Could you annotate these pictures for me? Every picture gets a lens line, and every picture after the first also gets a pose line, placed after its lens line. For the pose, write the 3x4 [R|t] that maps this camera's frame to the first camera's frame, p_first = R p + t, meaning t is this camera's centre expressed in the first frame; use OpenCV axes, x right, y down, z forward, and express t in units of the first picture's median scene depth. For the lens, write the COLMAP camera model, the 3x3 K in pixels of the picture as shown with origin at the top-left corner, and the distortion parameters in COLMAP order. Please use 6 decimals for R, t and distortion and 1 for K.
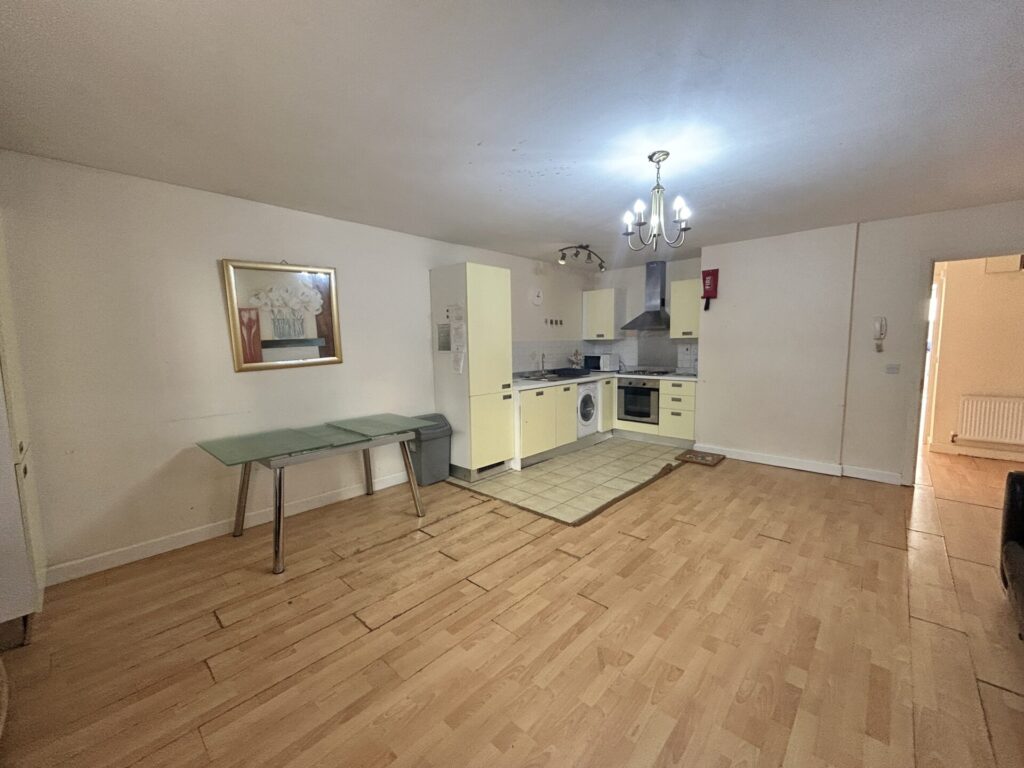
lens RADIAL K [[411.4, 0, 512.0], [0, 411.4, 384.0], [0, 0, 1]] dist [-0.001473, -0.000350]
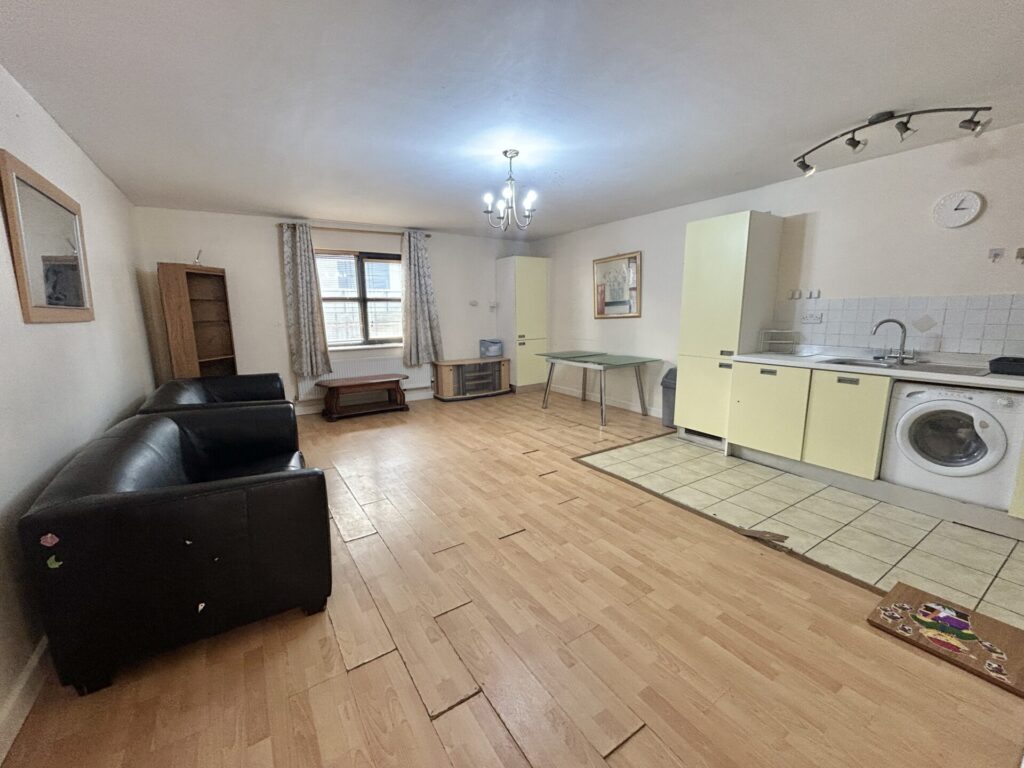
lens RADIAL K [[411.4, 0, 512.0], [0, 411.4, 384.0], [0, 0, 1]] dist [-0.001473, -0.000350]
pose [[-0.233314, 0.185017, -0.954638, 1.206746], [-0.090139, 0.973390, 0.210682, -0.095045], [0.968215, 0.135205, -0.210428, 0.979340]]
